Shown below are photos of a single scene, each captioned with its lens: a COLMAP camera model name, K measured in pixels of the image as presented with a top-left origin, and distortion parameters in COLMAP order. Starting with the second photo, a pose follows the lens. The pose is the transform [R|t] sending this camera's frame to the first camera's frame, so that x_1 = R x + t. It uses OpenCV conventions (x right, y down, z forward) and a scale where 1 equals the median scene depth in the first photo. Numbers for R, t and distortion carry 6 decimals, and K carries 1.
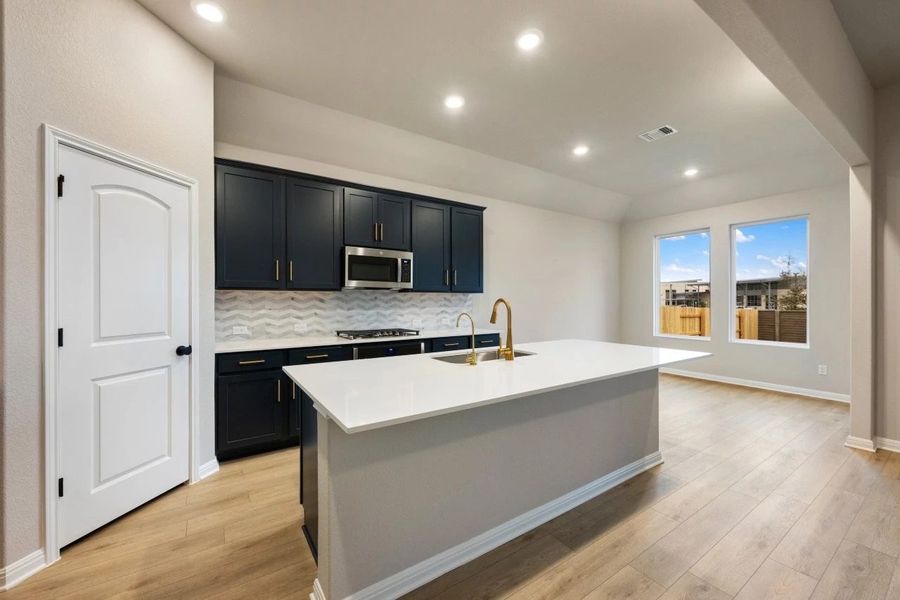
lens RADIAL K [[355.4, 0, 449.1], [0, 355.4, 300.5], [0, 0, 1]] dist [-0.000461, 0.000499]
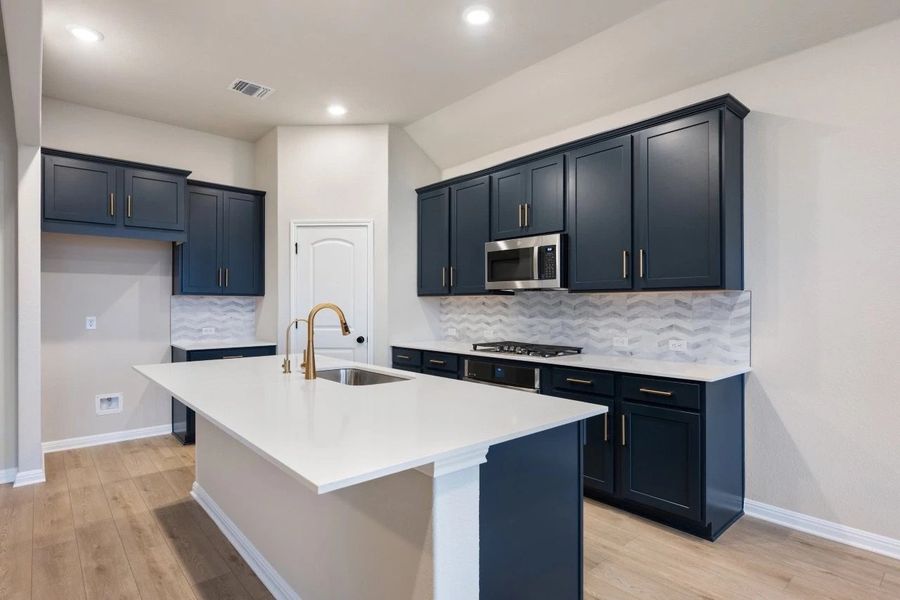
lens RADIAL K [[469.5, 0, 455.5], [0, 469.5, 304.8], [0, 0, 1]] dist [0.002593, -0.000698]
pose [[0.141653, 0.000124, -0.989916, 0.790042], [-0.001125, 0.999999, -0.000036, -0.001654], [0.989916, 0.001119, 0.141653, 0.722486]]
